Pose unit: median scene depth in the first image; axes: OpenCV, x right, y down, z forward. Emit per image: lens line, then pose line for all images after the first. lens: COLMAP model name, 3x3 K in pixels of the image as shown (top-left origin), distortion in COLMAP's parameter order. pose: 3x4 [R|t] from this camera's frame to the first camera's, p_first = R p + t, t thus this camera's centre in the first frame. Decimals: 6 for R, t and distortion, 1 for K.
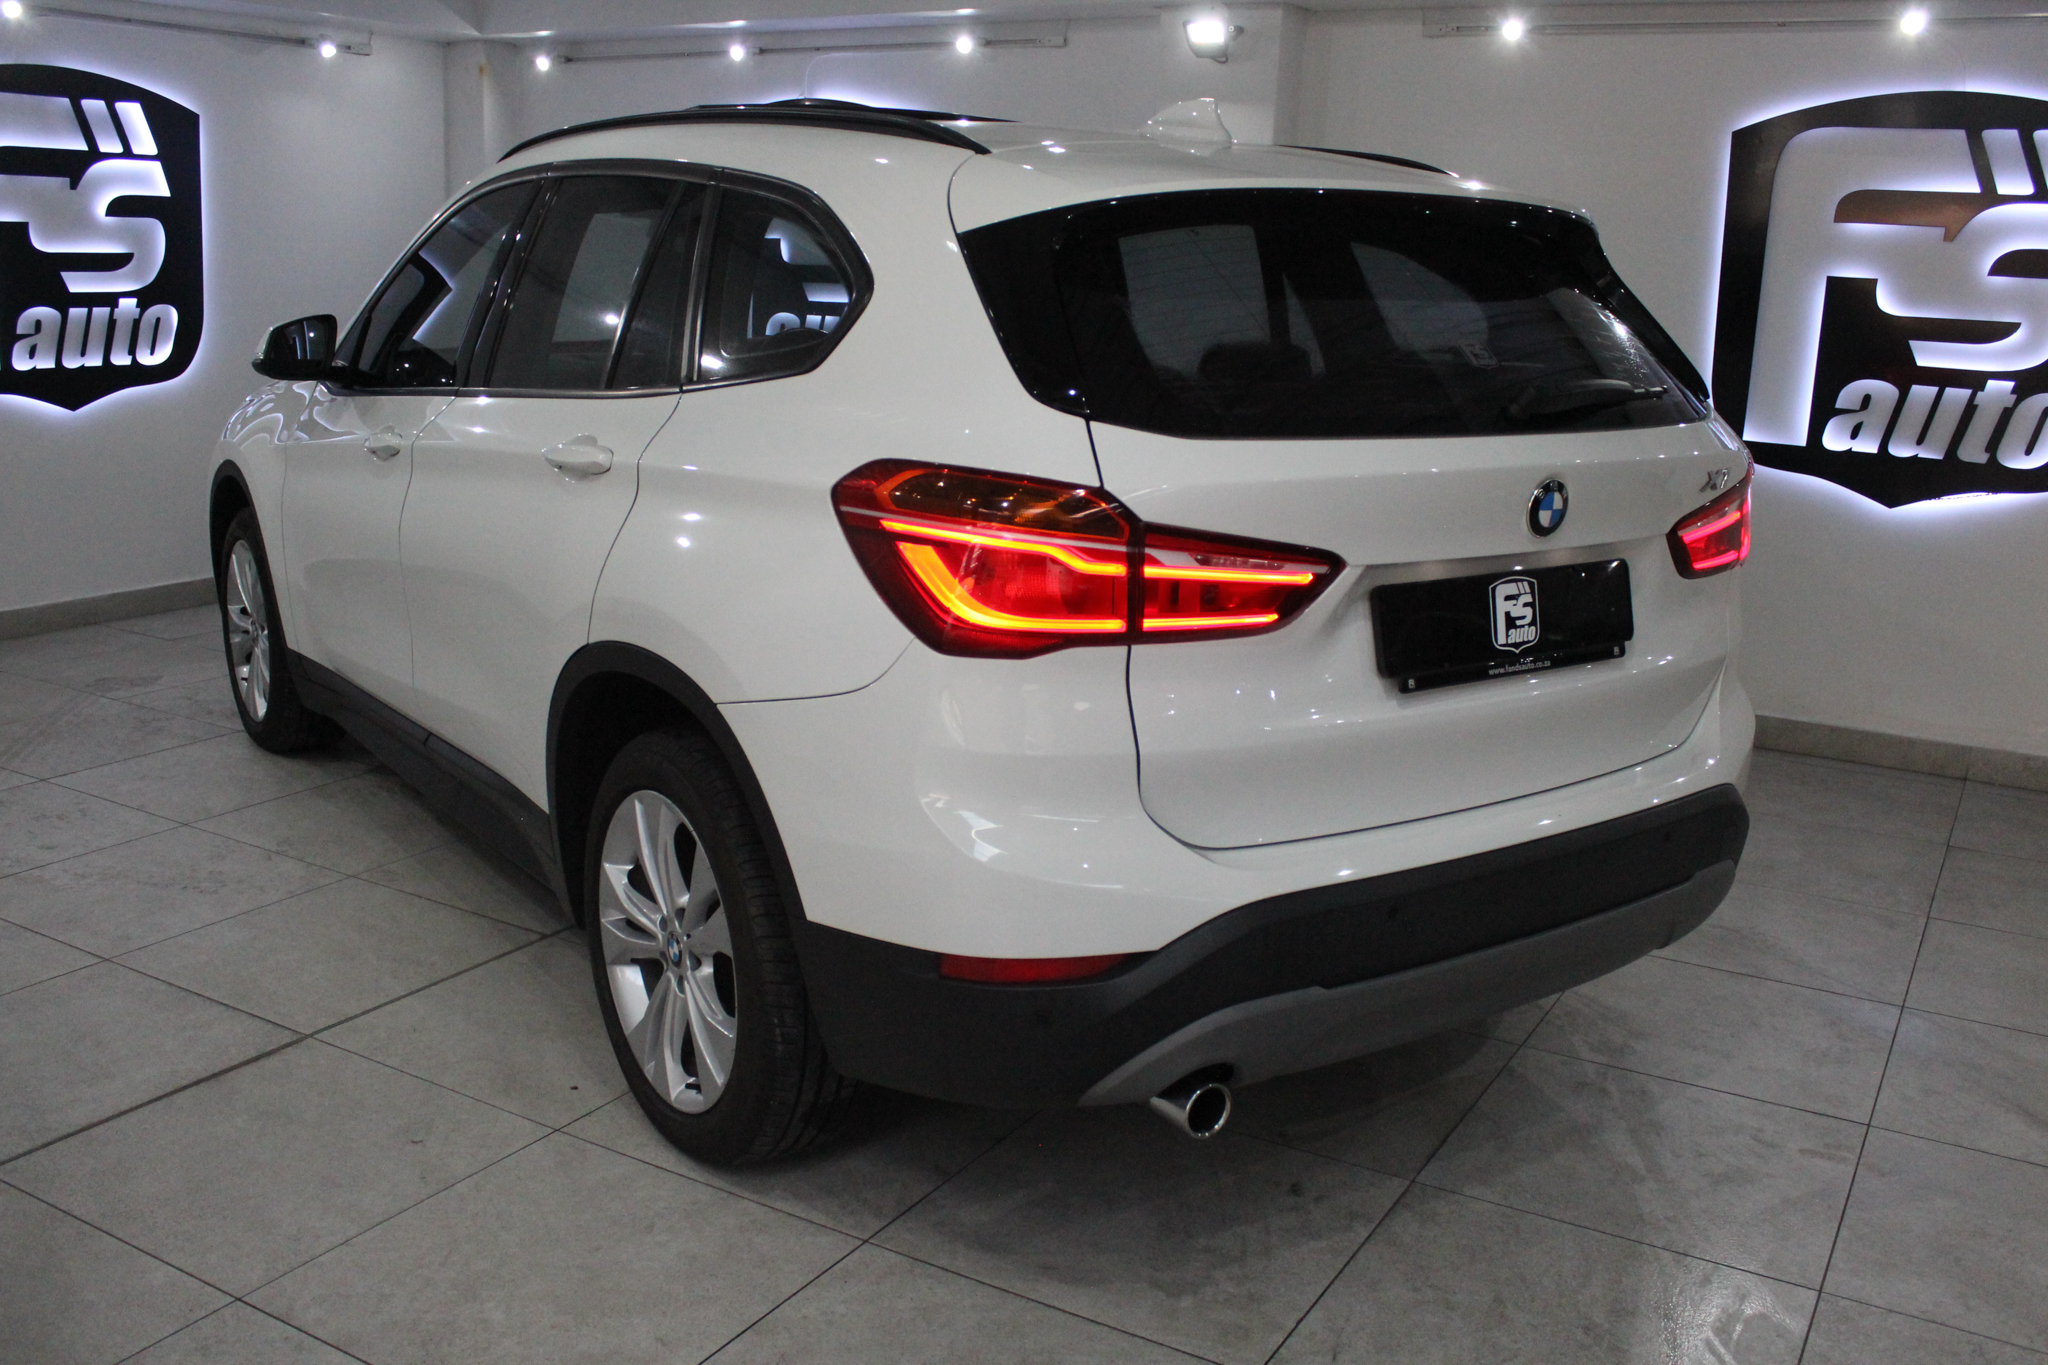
lens RADIAL K [[1821.9, 0, 1024.0], [0, 1821.9, 682.5], [0, 0, 1]] dist [-0.132406, 0.076753]
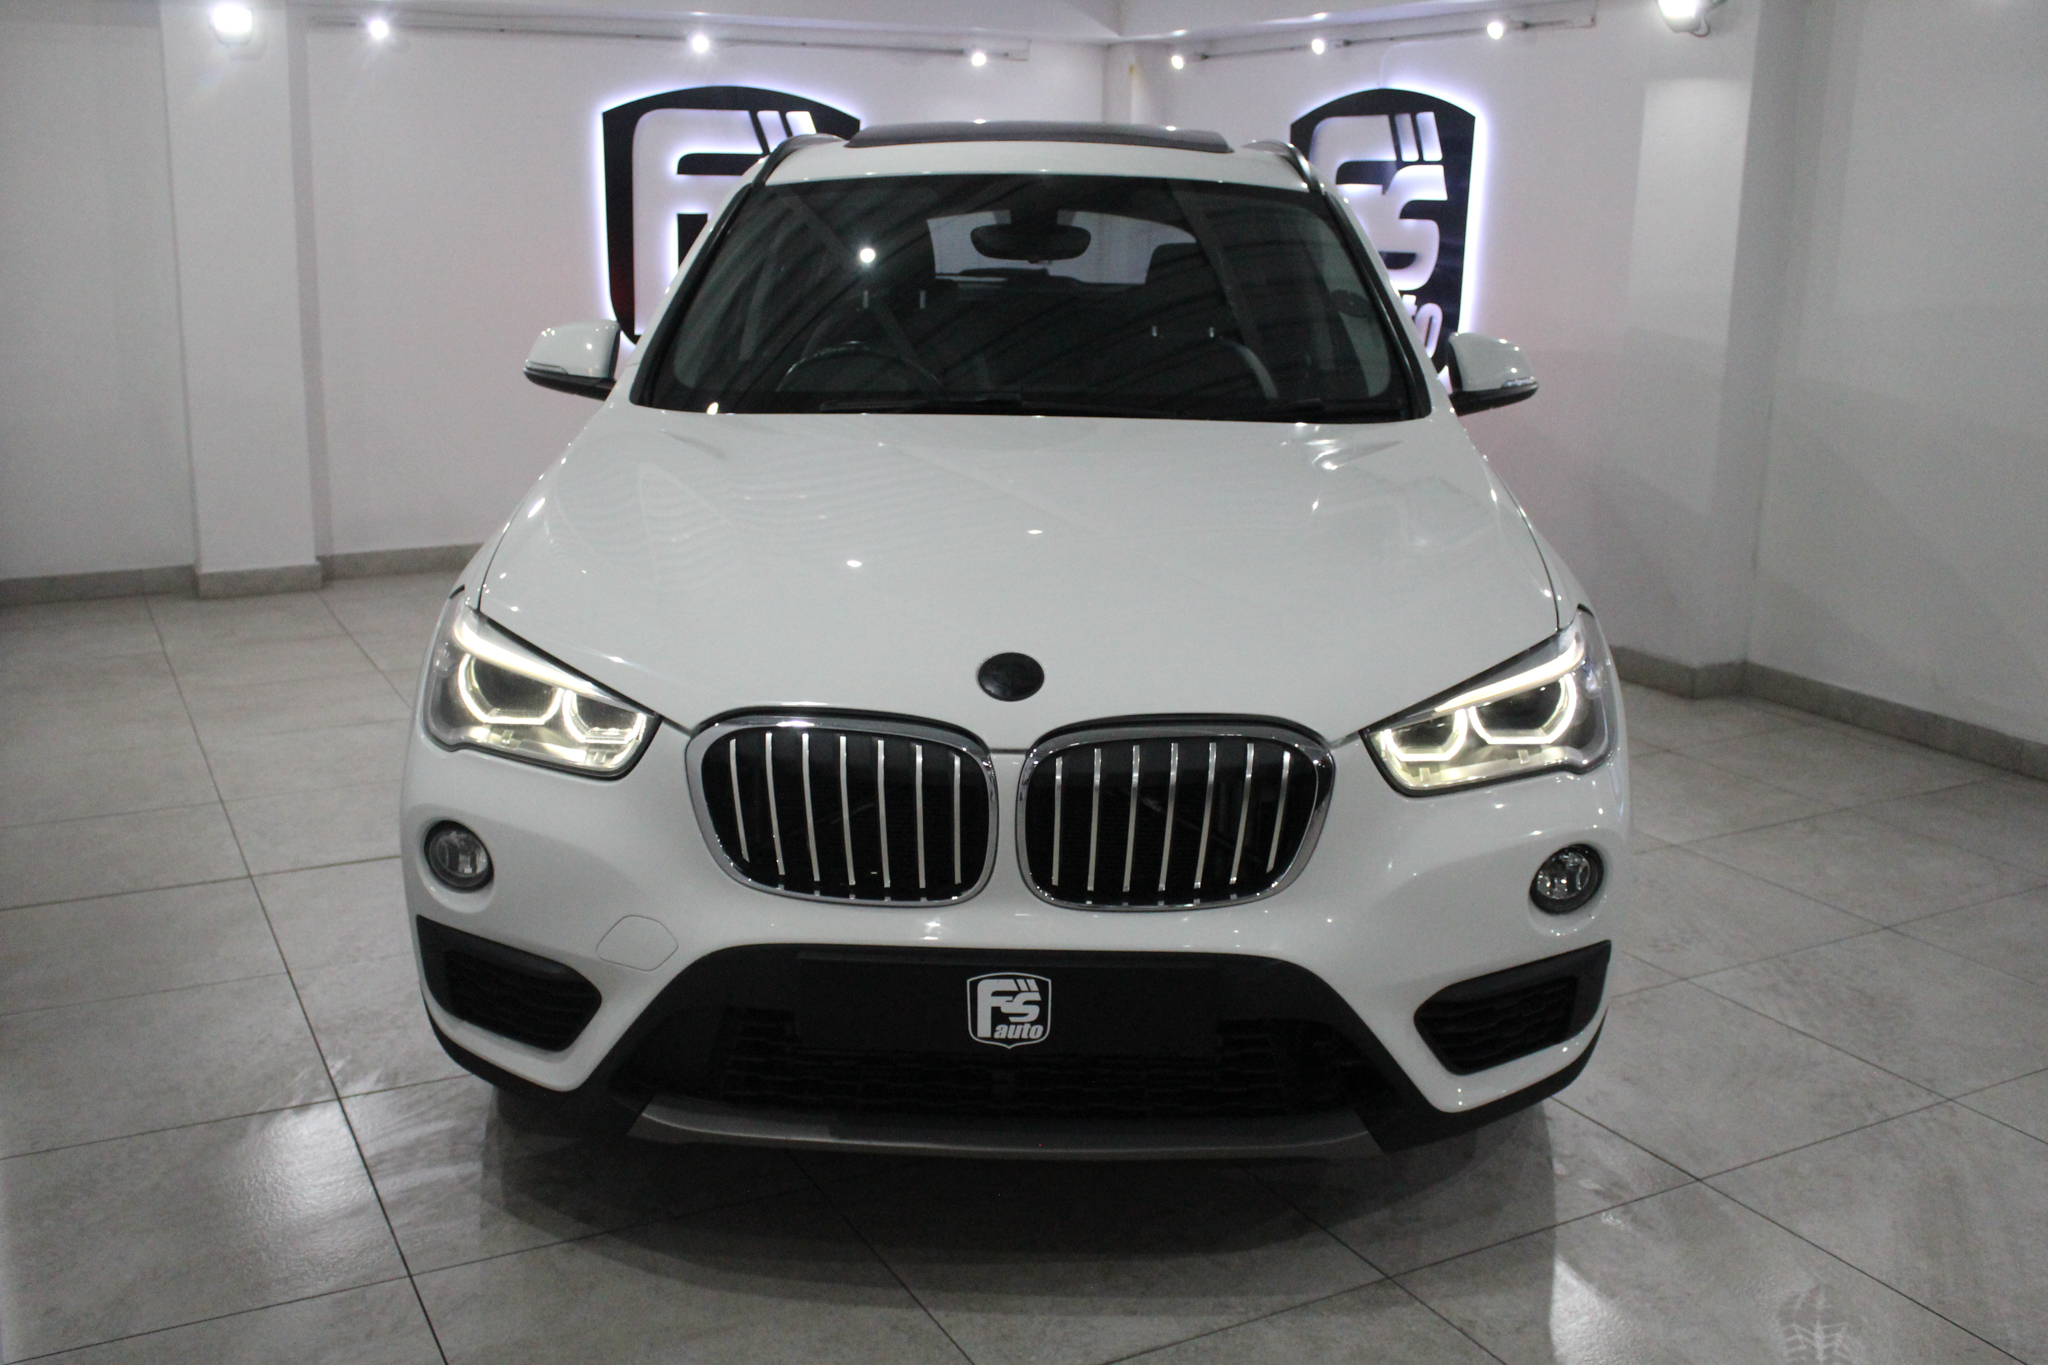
lens RADIAL K [[1901.6, 0, 1024.0], [0, 1901.6, 682.5], [0, 0, 1]] dist [-0.102223, 0.020229]
pose [[0.852381, 0.105180, -0.512235, 0.740078], [-0.107255, 0.993902, 0.025606, 0.009780], [0.511804, 0.033113, 0.858464, -0.009132]]
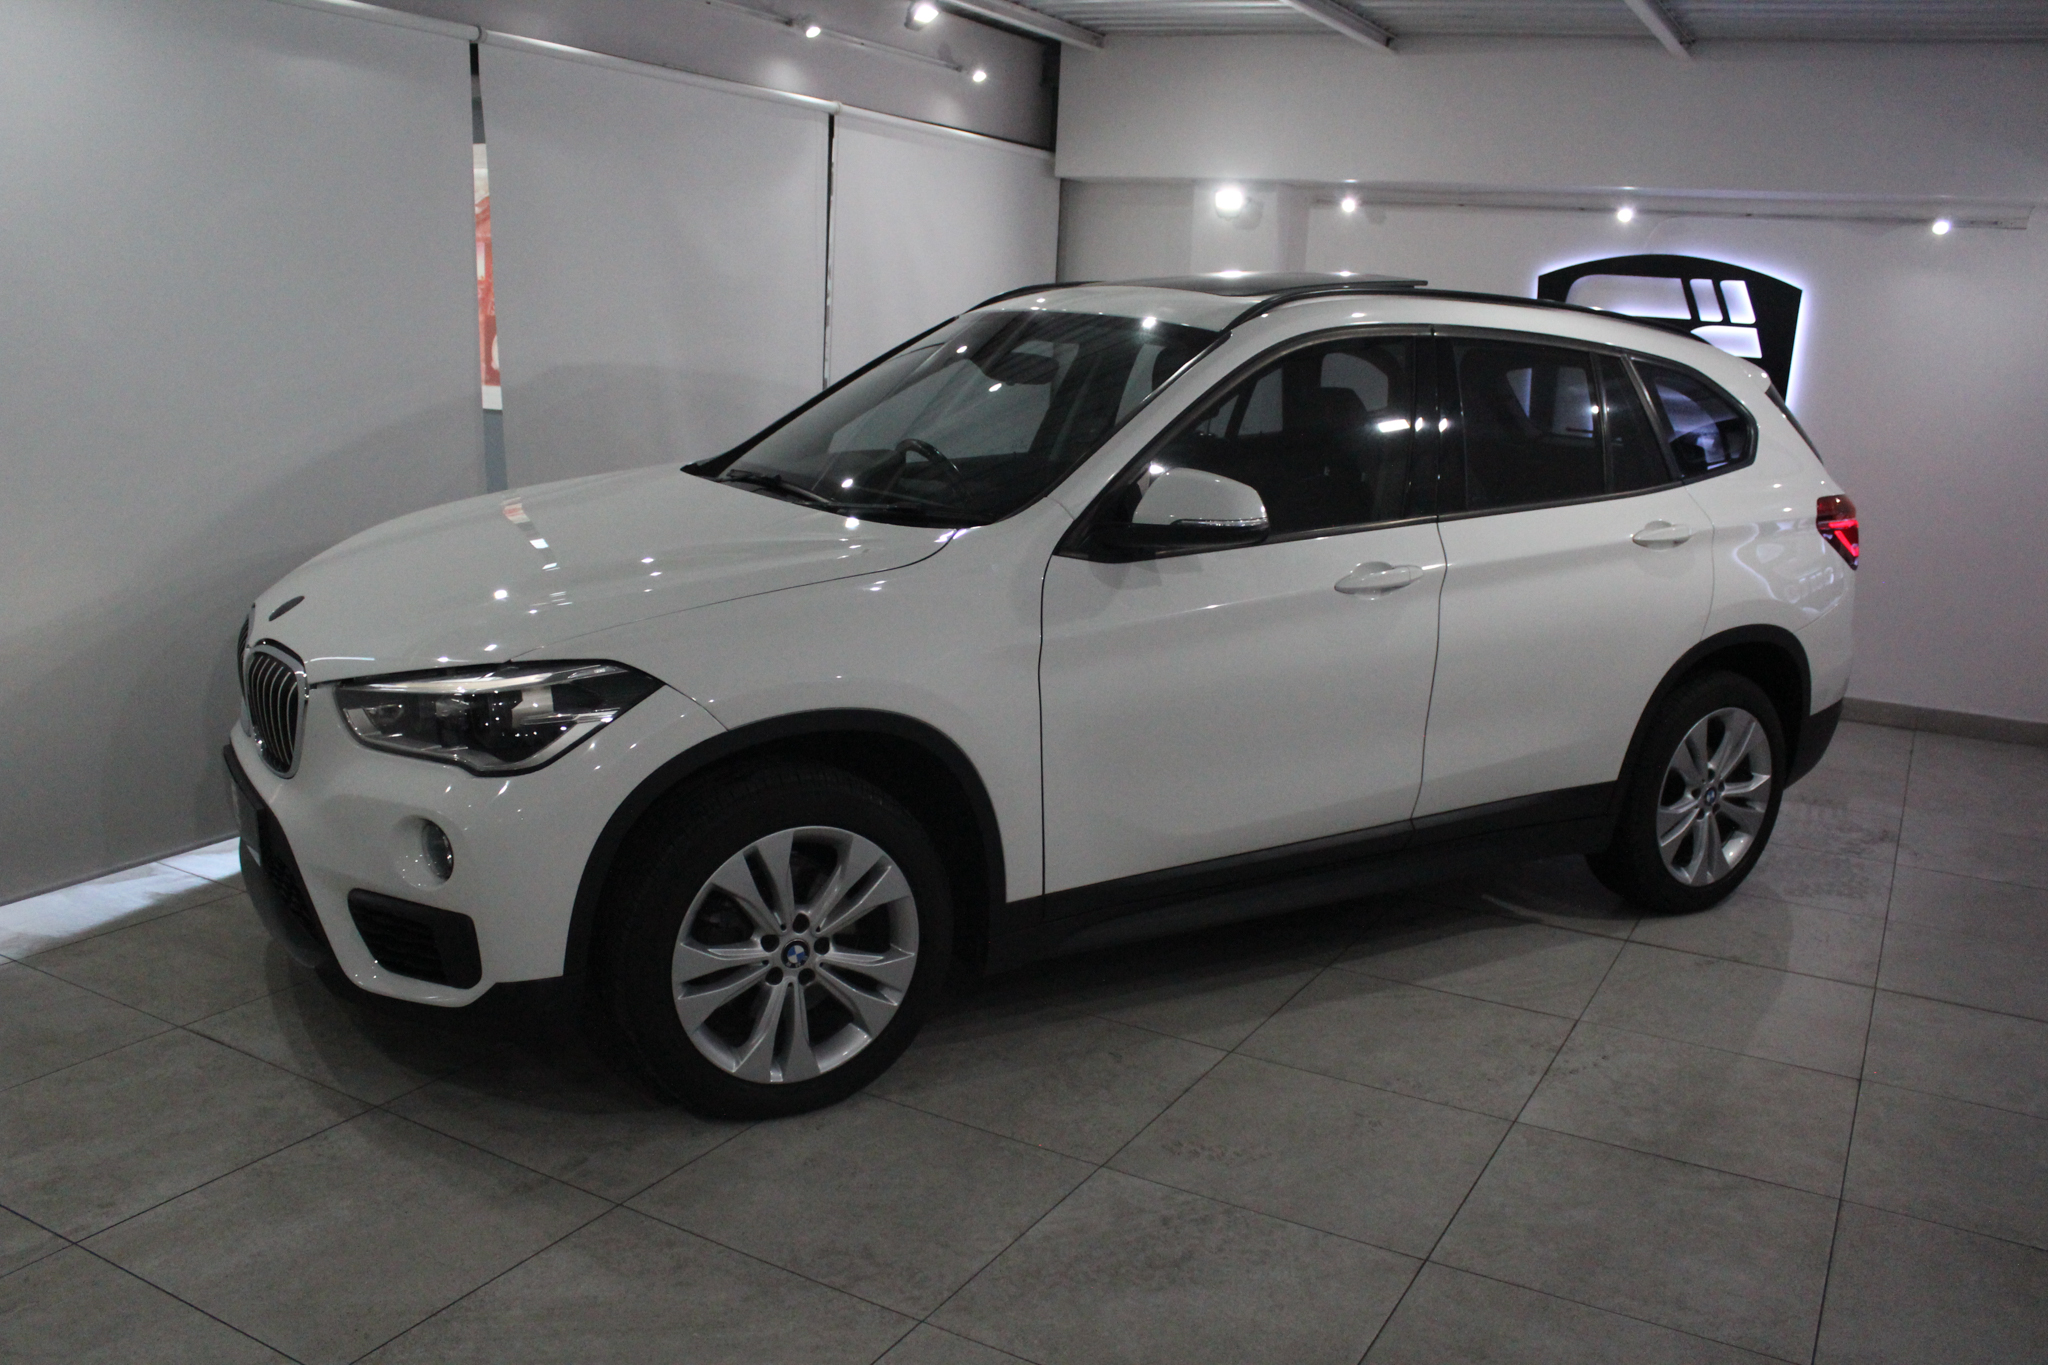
lens RADIAL K [[1708.1, 0, 1024.0], [0, 1708.1, 682.5], [0, 0, 1]] dist [-0.159125, 0.129585]
pose [[0.034272, 0.180055, -0.983059, 1.547685], [-0.276976, 0.946819, 0.163761, -0.279835], [0.960265, 0.266672, 0.082320, 1.195996]]
